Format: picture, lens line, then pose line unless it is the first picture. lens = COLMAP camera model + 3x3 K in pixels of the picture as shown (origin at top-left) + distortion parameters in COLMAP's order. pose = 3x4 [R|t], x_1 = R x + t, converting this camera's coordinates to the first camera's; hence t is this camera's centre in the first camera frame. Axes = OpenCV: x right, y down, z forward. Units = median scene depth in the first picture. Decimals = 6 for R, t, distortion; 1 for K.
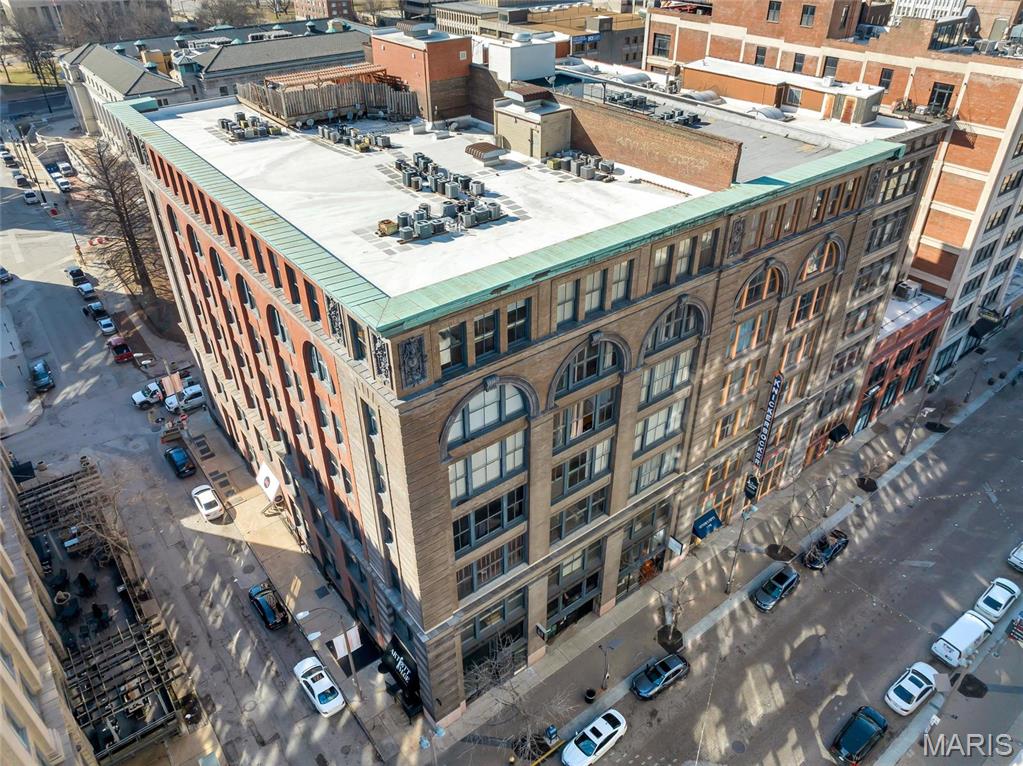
lens RADIAL K [[739.8, 0, 506.0], [0, 739.8, 390.1], [0, 0, 1]] dist [-0.051077, 0.026427]
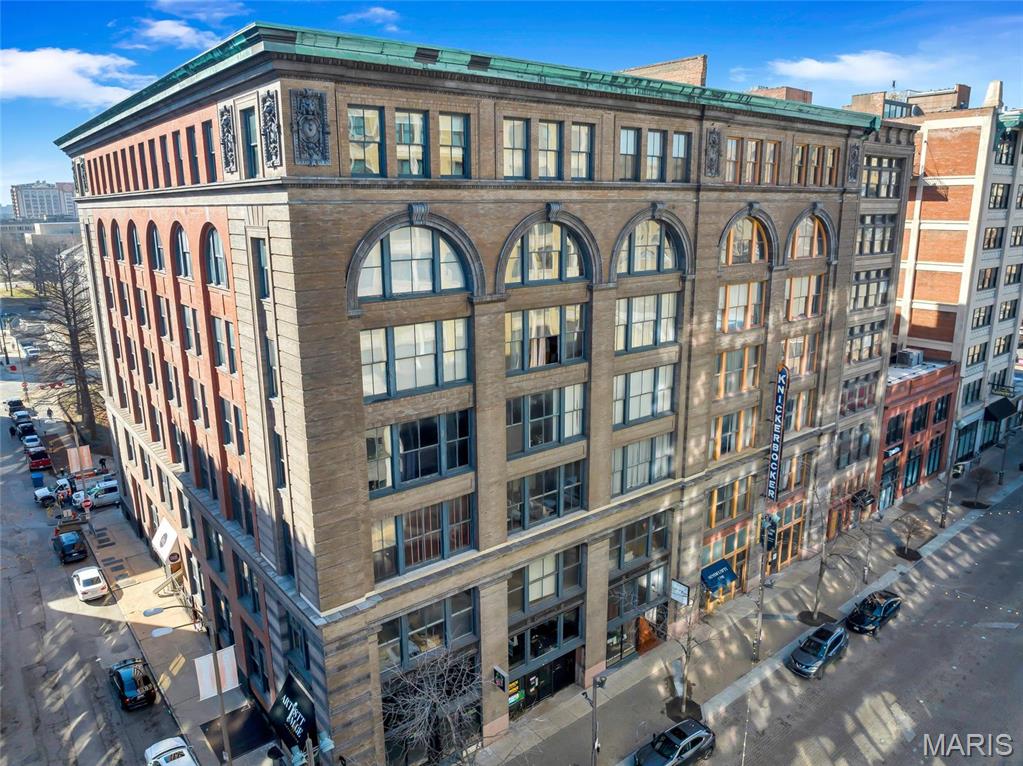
lens RADIAL K [[739.8, 0, 507.7], [0, 739.8, 382.5], [0, 0, 1]] dist [-0.051077, 0.026427]
pose [[0.999816, -0.002952, 0.018947, 0.037656], [0.009519, 0.934149, -0.356755, 0.279264], [-0.016646, 0.356870, 0.934006, 0.211910]]
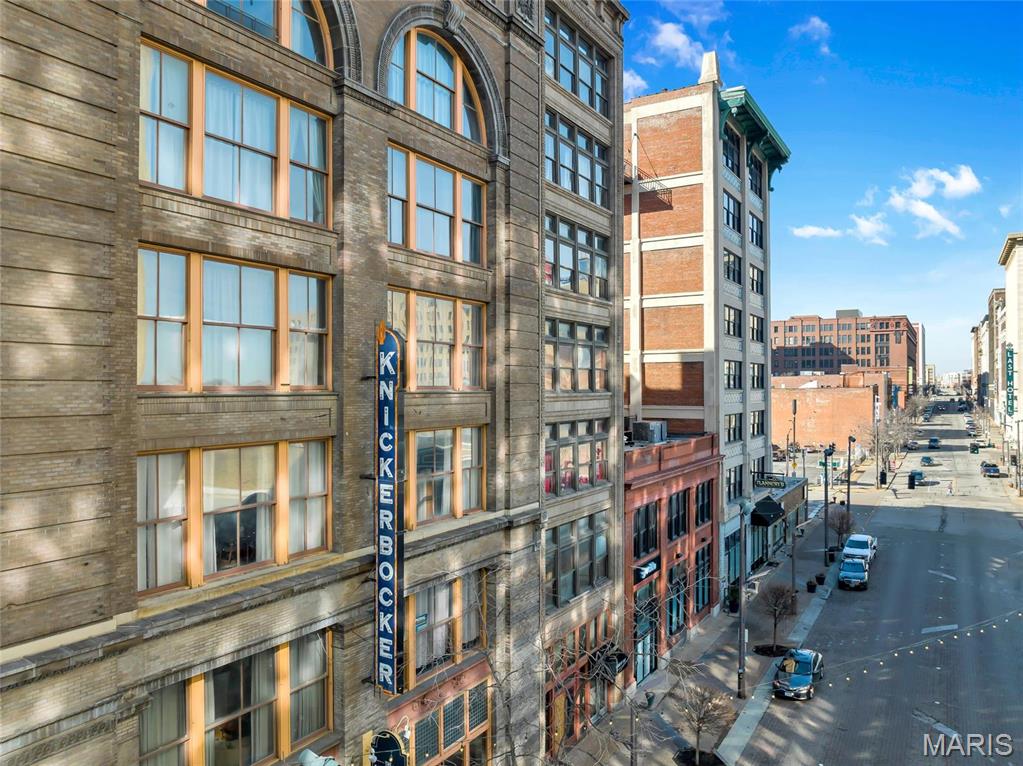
lens RADIAL K [[739.8, 0, 519.0], [0, 739.8, 377.8], [0, 0, 1]] dist [-0.051077, 0.026427]
pose [[0.930240, 0.013389, 0.366706, 0.289813], [0.202598, 0.814475, -0.543677, 0.181747], [-0.305952, 0.580044, 0.754945, 0.703139]]
